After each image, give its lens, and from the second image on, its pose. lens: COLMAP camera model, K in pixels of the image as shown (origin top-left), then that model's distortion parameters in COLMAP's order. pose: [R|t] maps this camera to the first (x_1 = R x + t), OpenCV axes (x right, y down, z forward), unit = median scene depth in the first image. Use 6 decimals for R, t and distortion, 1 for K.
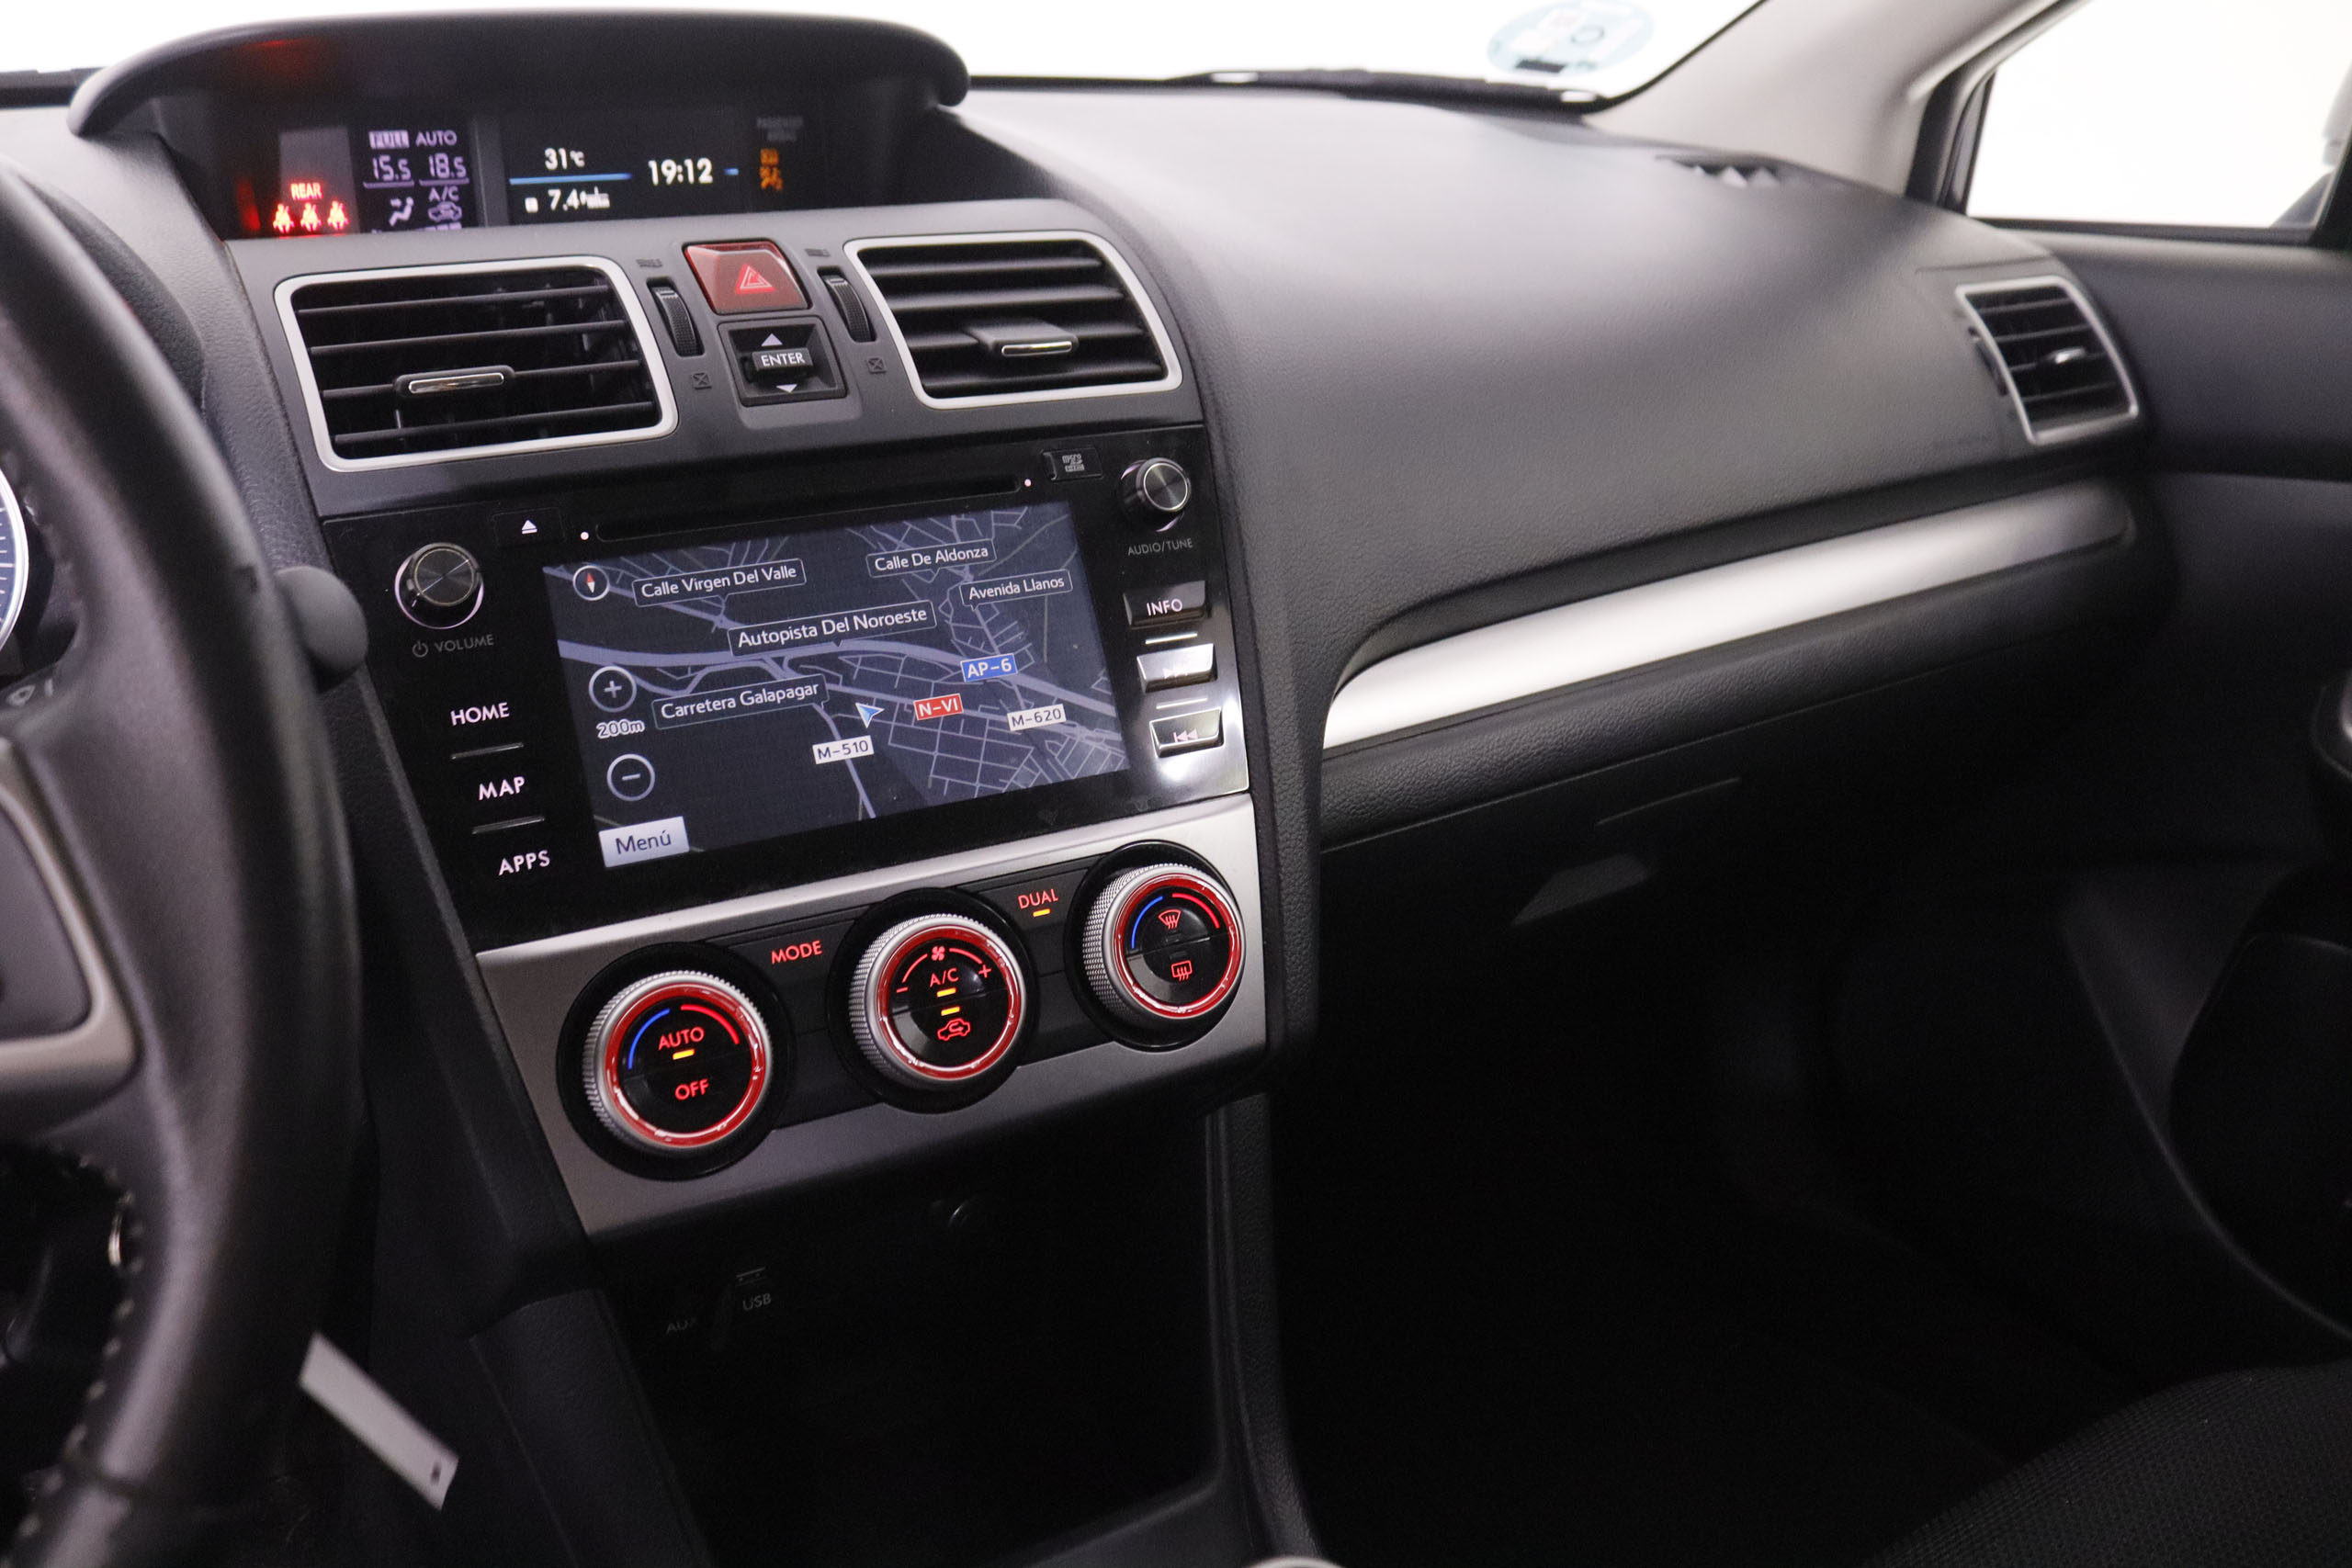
lens RADIAL K [[1986.1, 0, 1156.2], [0, 1986.1, 808.0], [0, 0, 1]] dist [-0.102723, 0.038513]
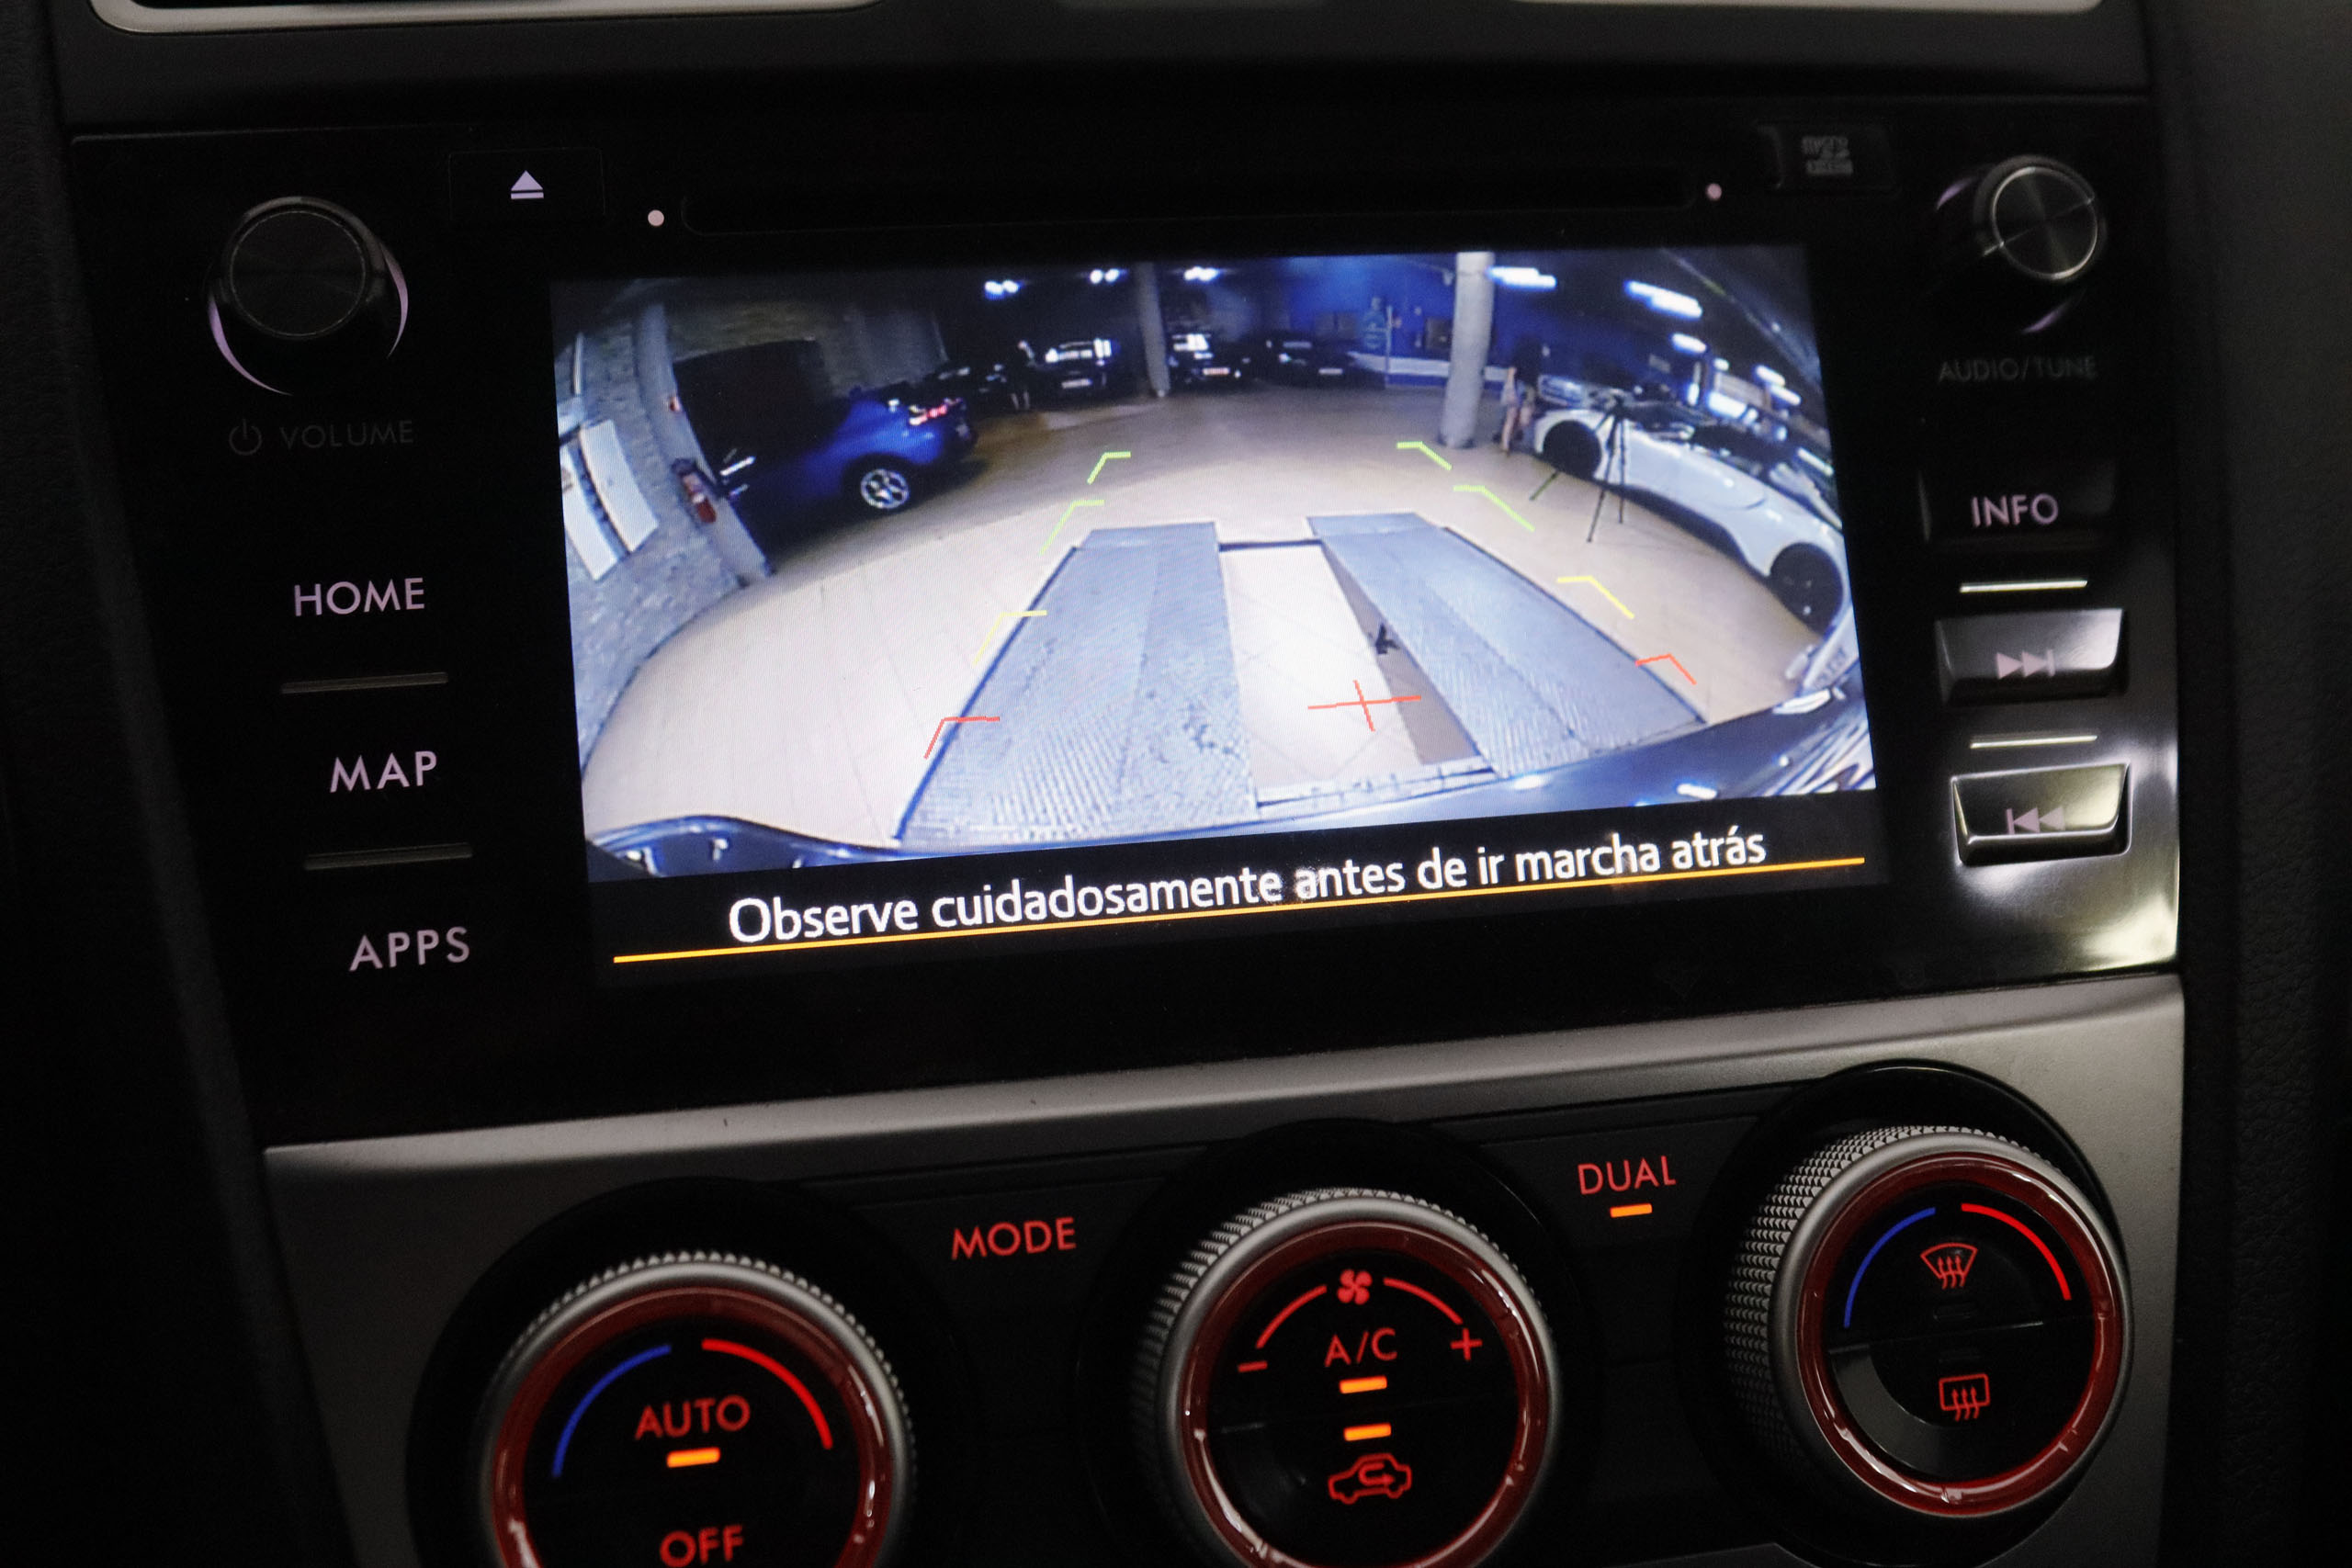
lens RADIAL K [[2980.2, 0, 1180.1], [0, 2980.2, 780.8], [0, 0, 1]] dist [-0.096113, 0.000000]
pose [[0.959300, 0.098674, -0.264587, 0.005563], [-0.109488, 0.993637, -0.026401, -0.008144], [0.260298, 0.054295, 0.964001, 0.336770]]
